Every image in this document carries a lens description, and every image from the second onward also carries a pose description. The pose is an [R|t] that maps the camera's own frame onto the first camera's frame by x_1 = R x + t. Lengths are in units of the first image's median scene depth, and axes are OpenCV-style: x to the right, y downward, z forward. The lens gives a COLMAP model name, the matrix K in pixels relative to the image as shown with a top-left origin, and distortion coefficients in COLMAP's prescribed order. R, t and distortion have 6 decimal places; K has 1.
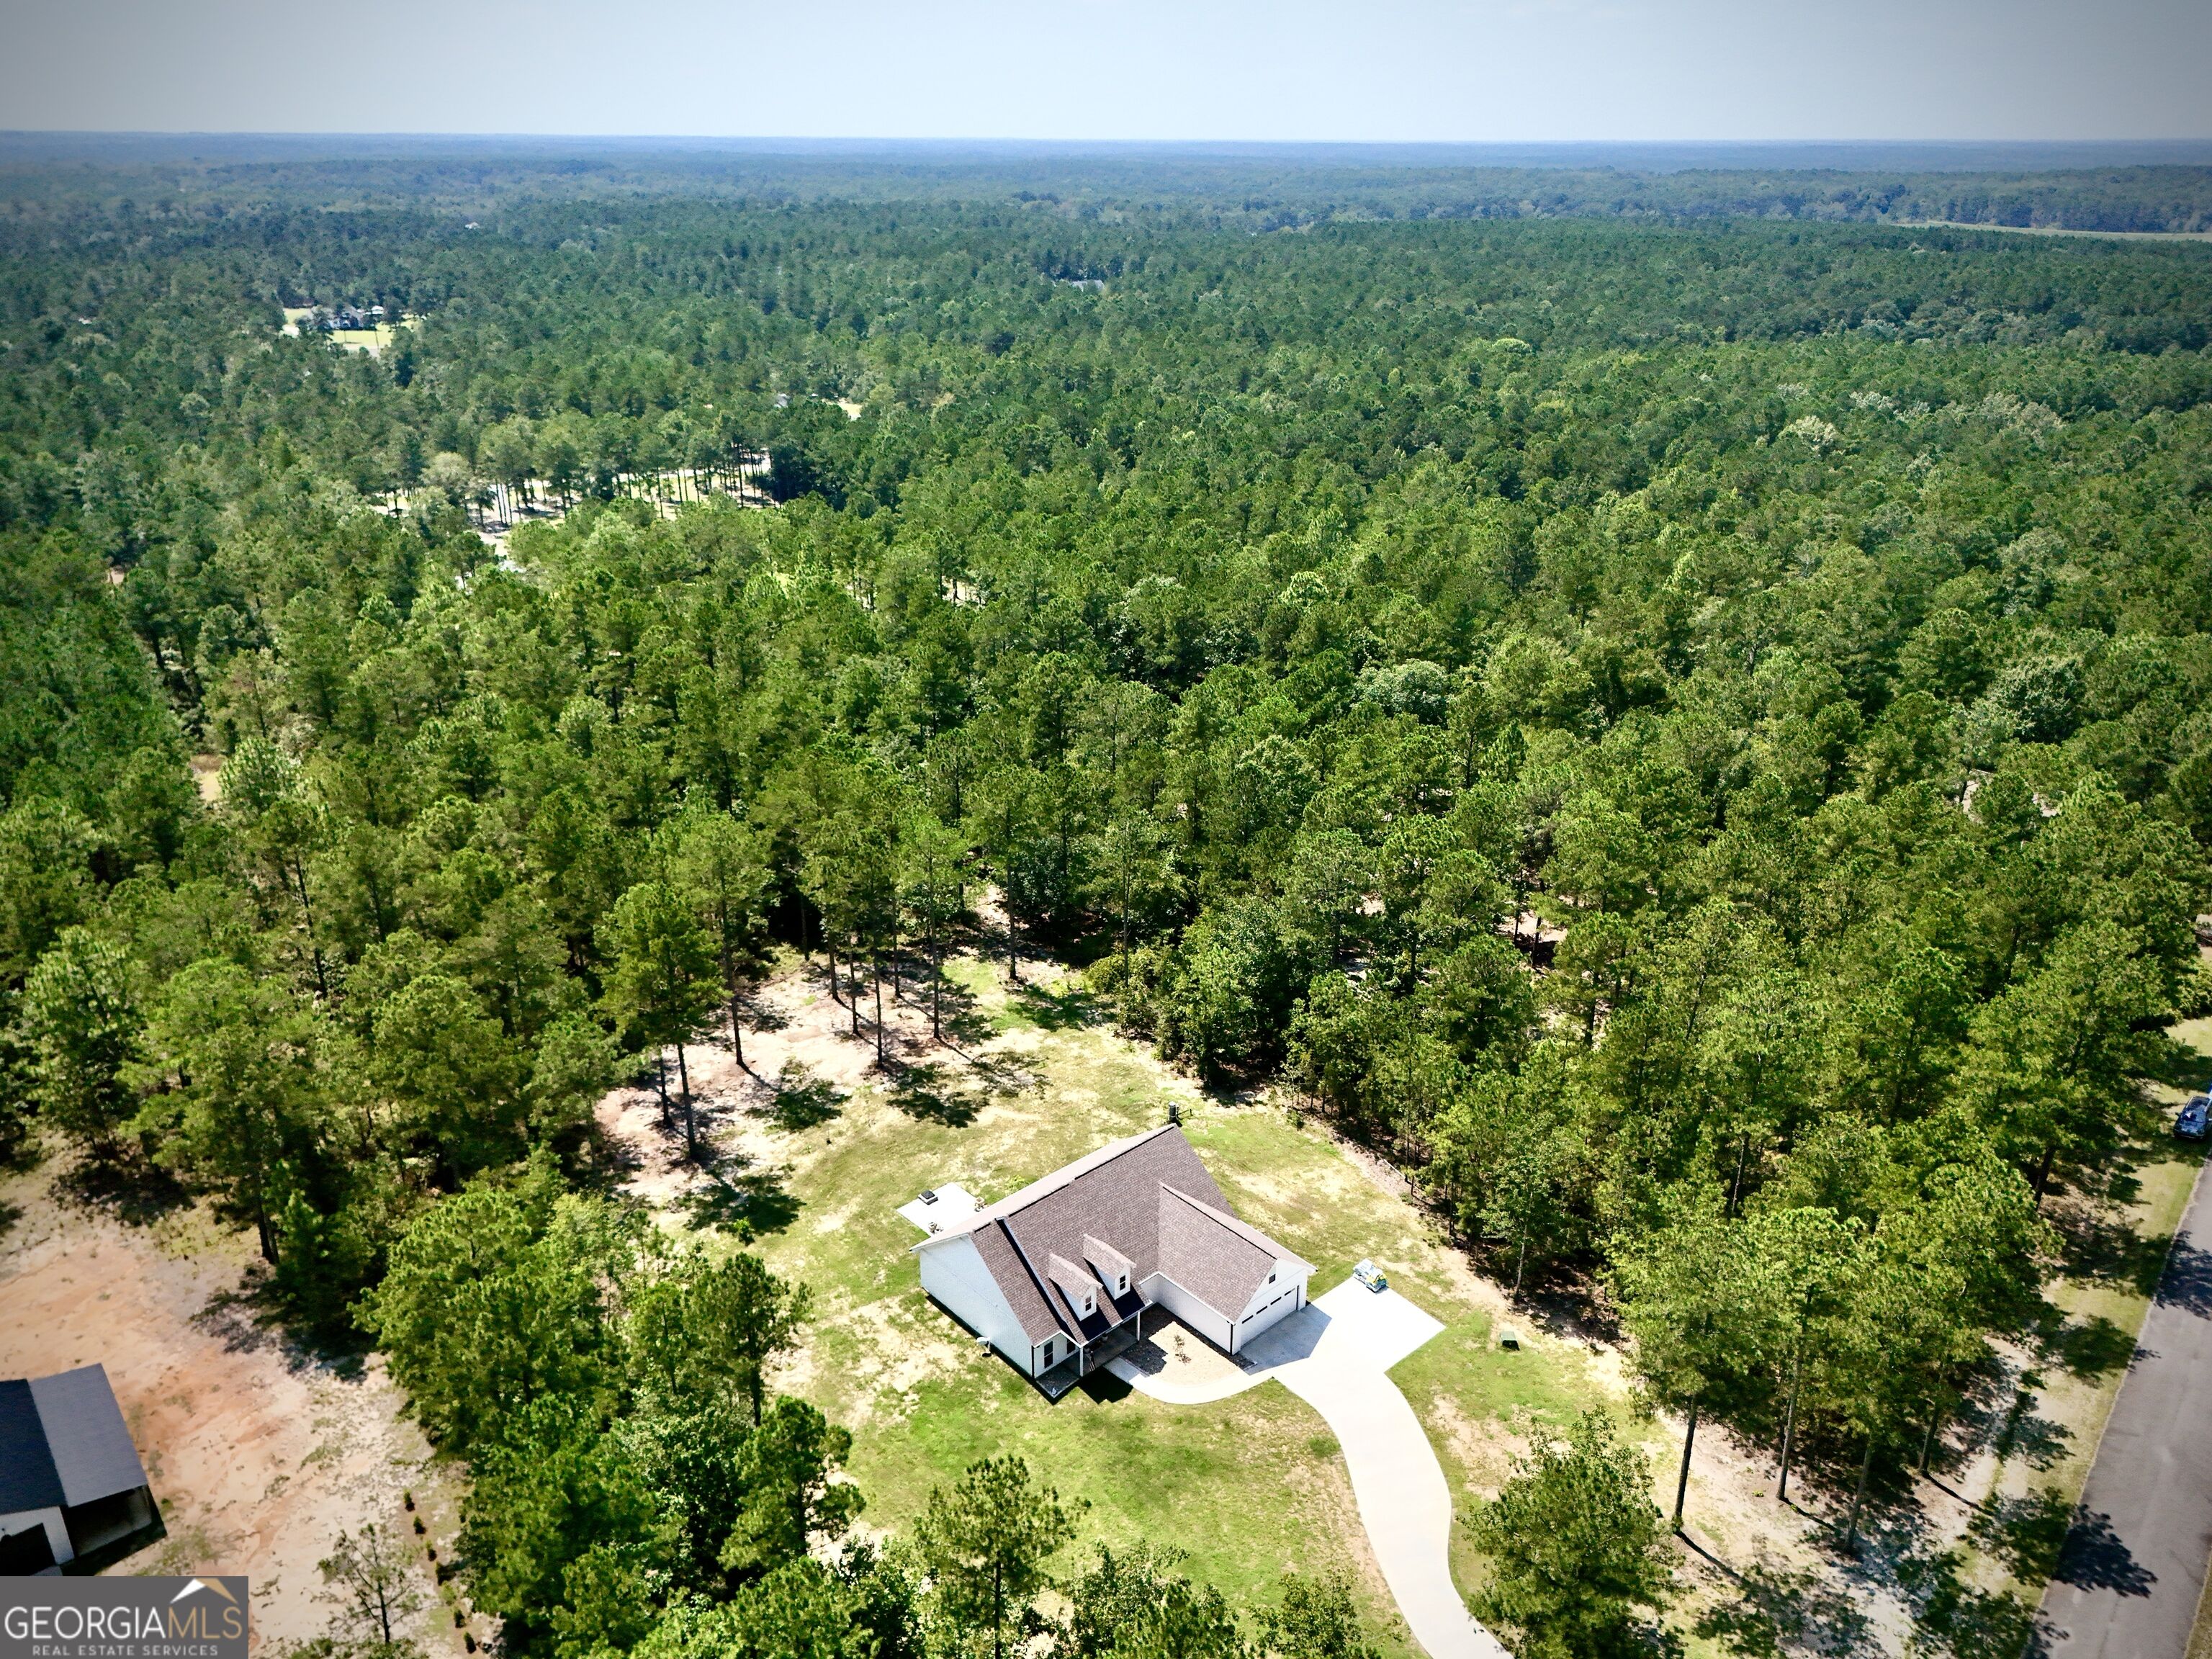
lens RADIAL K [[1638.0, 0, 1114.6], [0, 1638.0, 829.1], [0, 0, 1]] dist [0.057887, -0.052838]
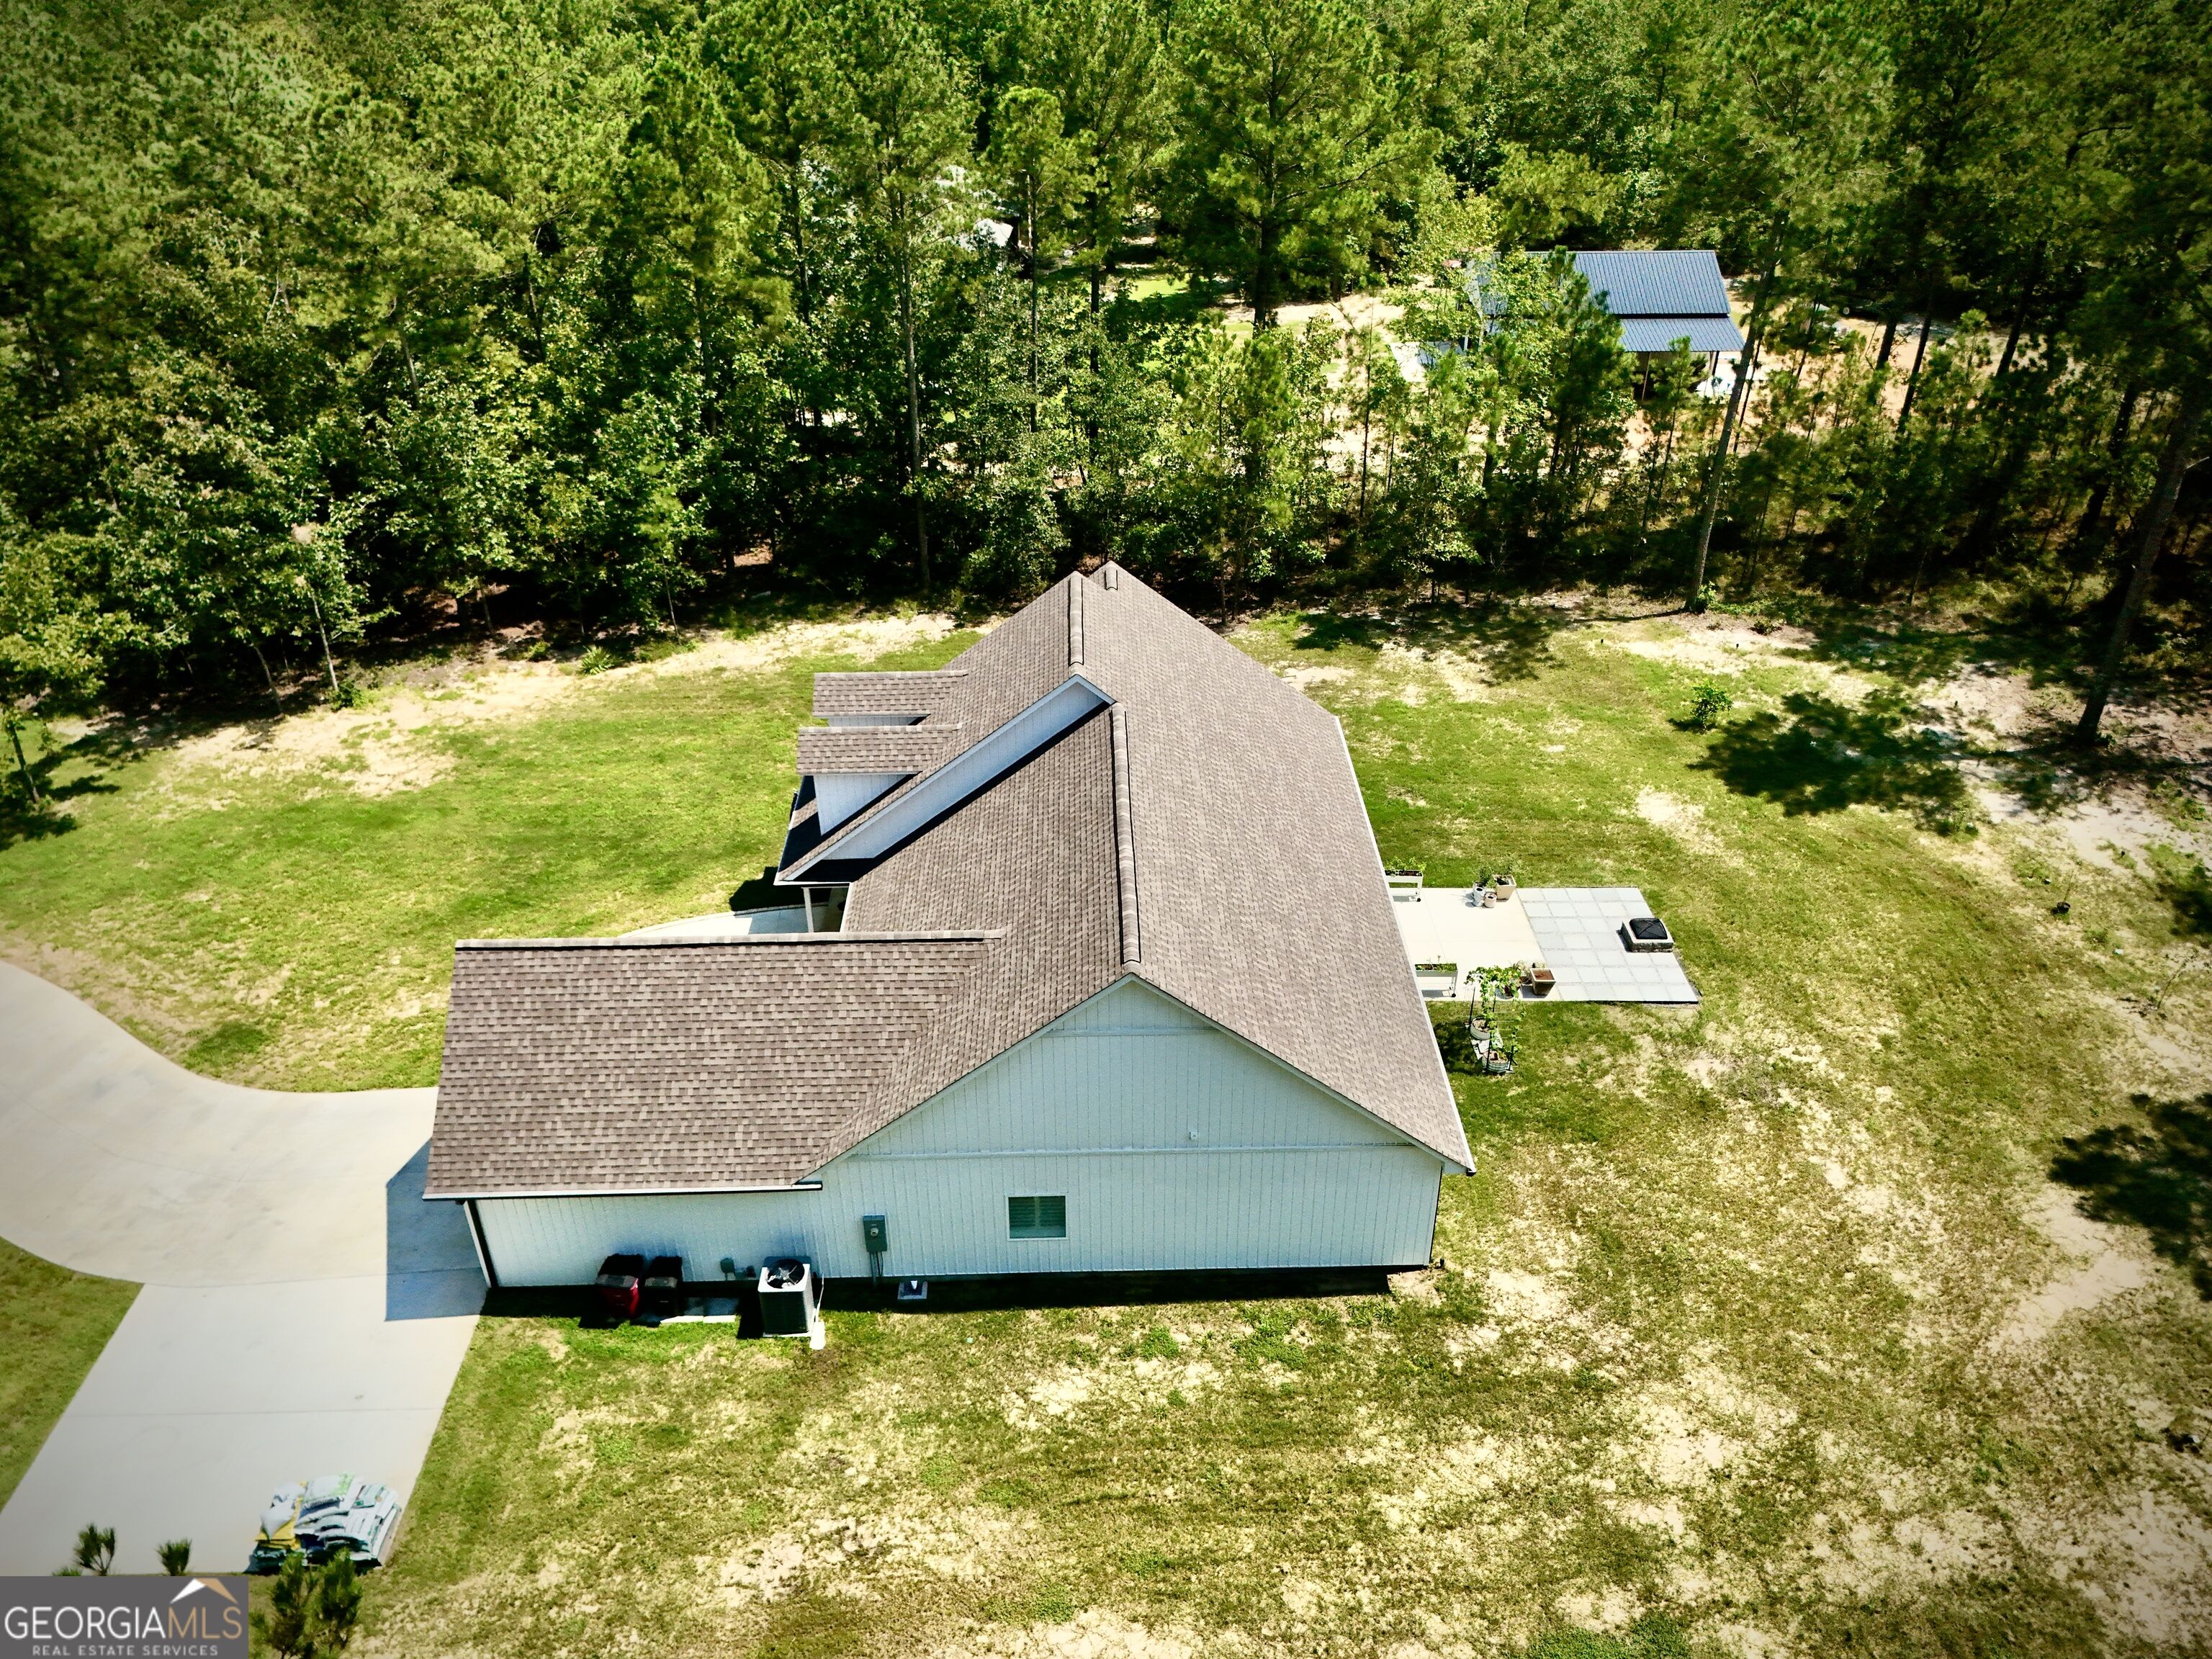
lens RADIAL K [[1638.0, 0, 1110.7], [0, 1638.0, 833.7], [0, 0, 1]] dist [0.057887, -0.052838]
pose [[-0.661633, 0.398352, -0.635262, 0.192020], [-0.286731, 0.648410, 0.705230, -0.008580], [0.692840, 0.648753, -0.314790, 1.079332]]
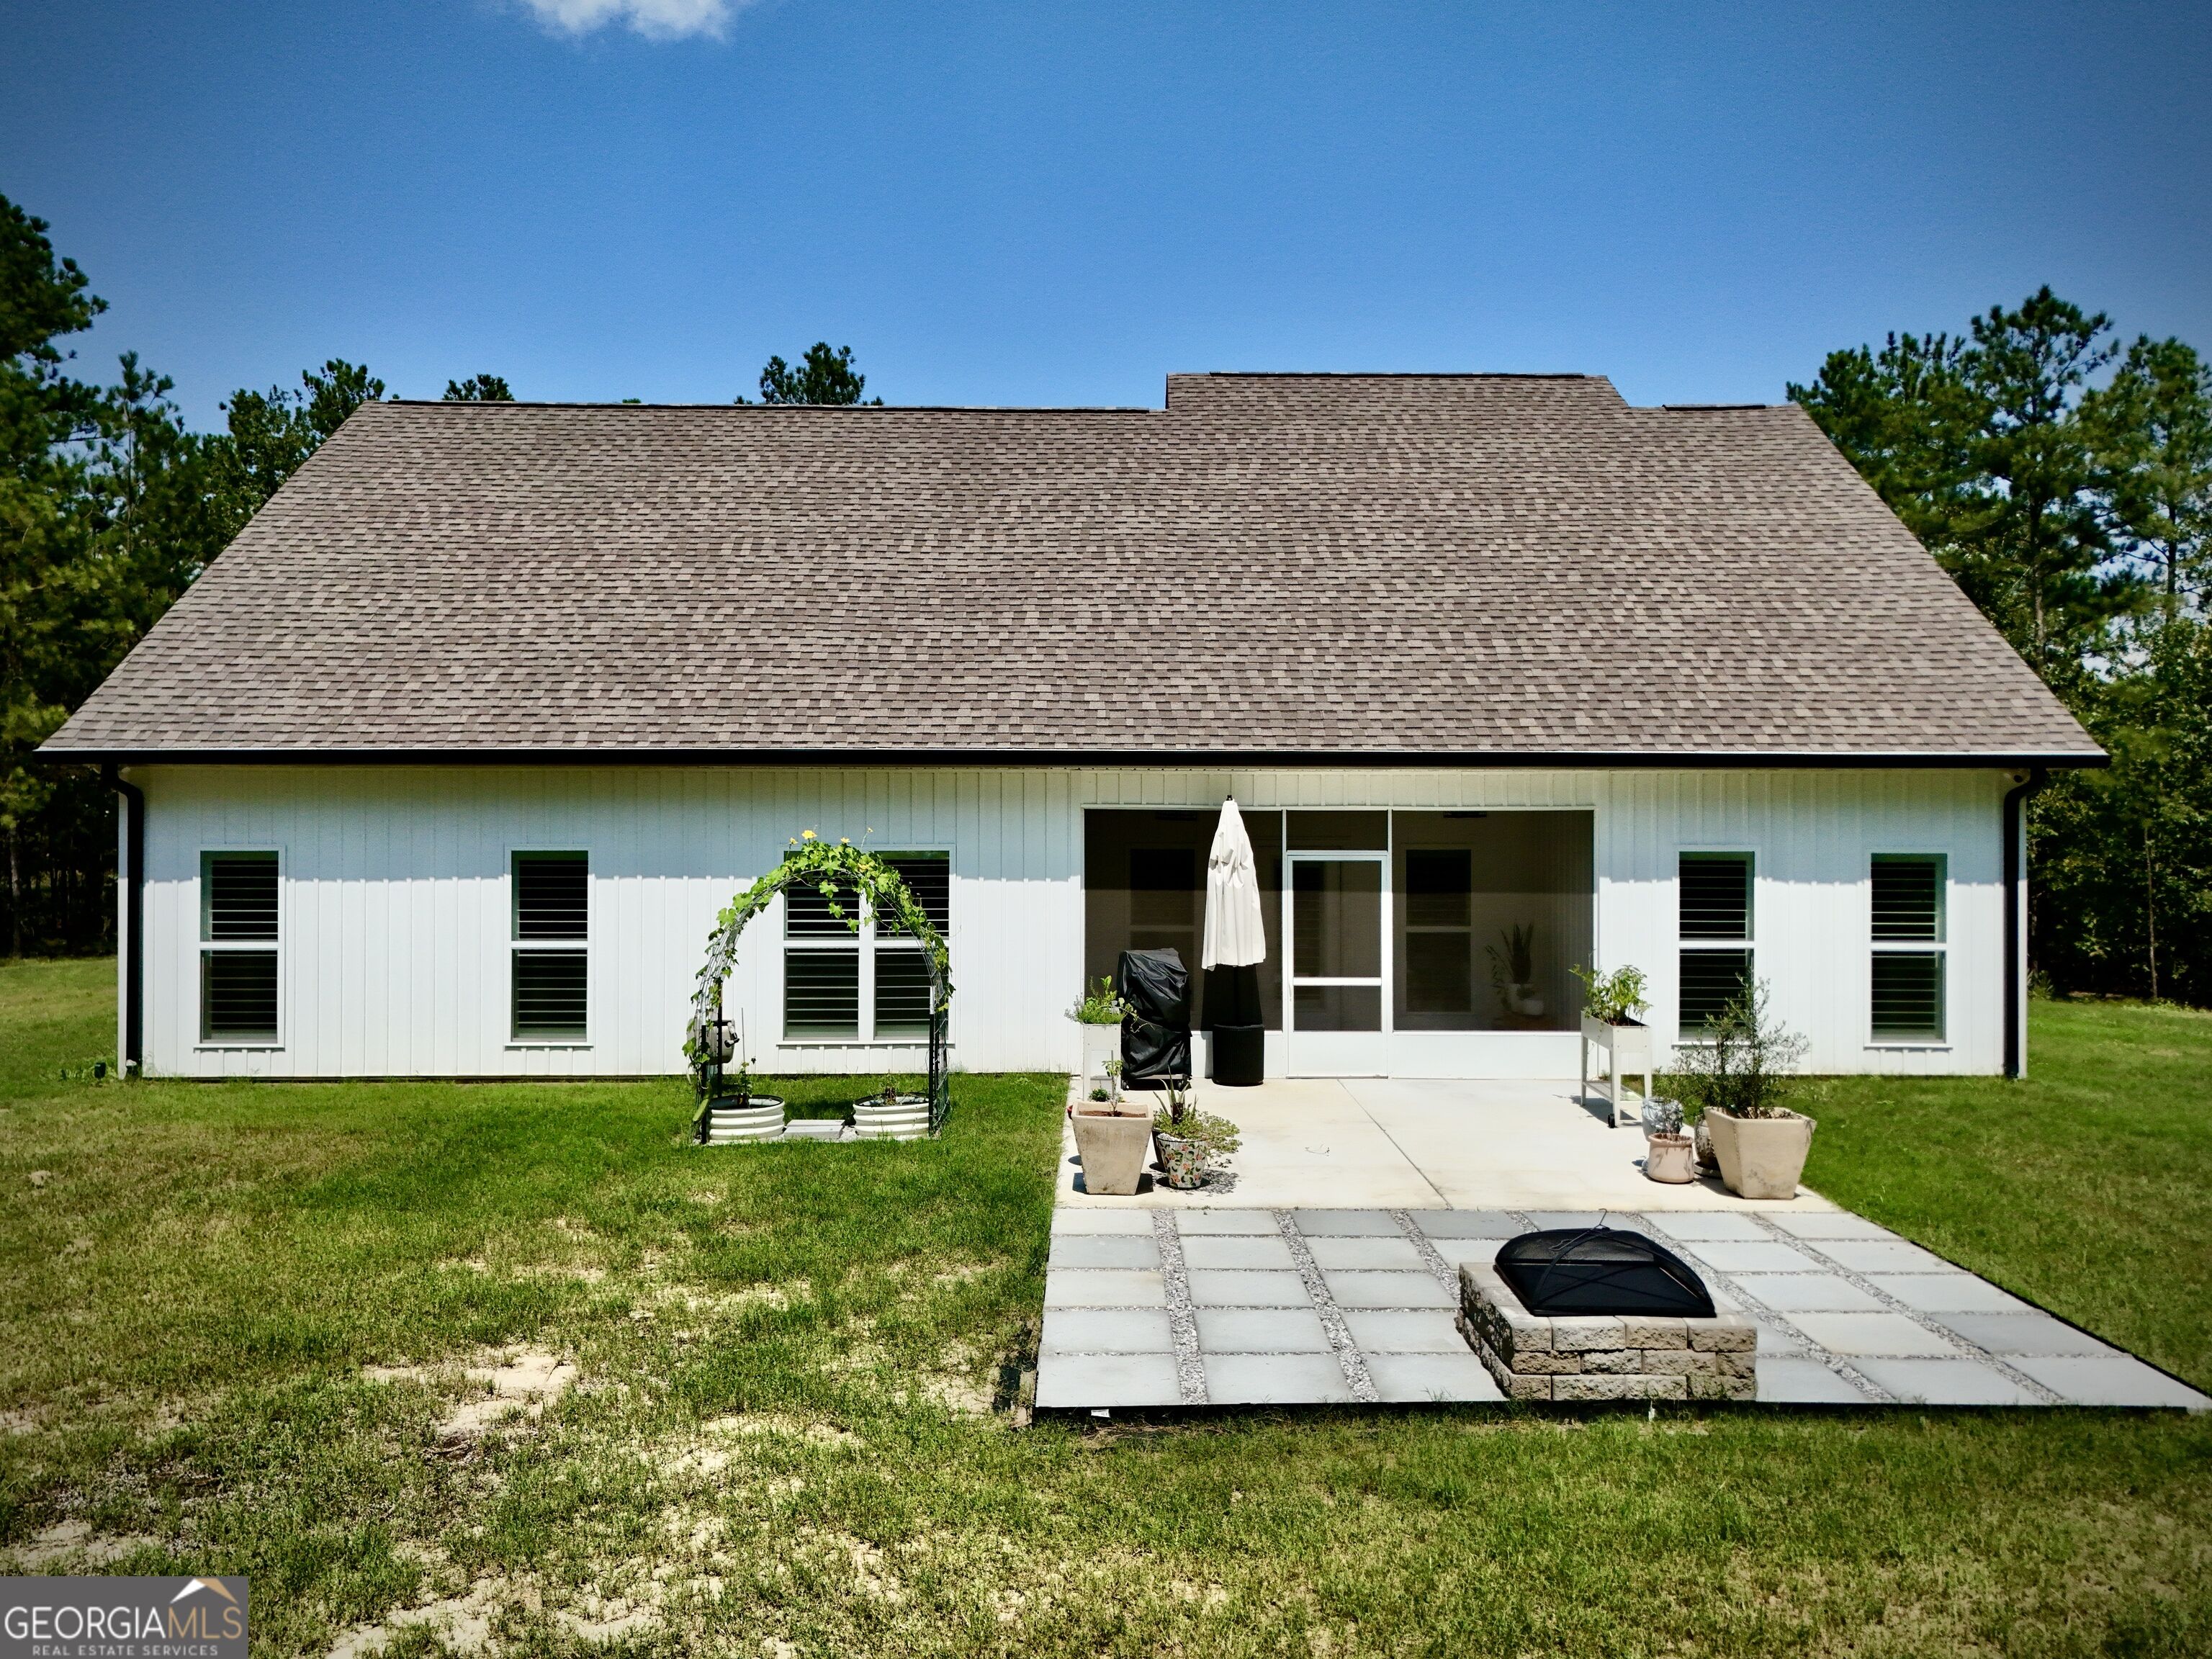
lens RADIAL K [[1638.0, 0, 1114.5], [0, 1638.0, 835.0], [0, 0, 1]] dist [0.057887, -0.052838]
pose [[-0.743337, -0.001529, 0.668915, -0.150279], [0.255271, 0.923669, 0.285783, 0.196223], [-0.618293, 0.383187, -0.686207, 1.110596]]
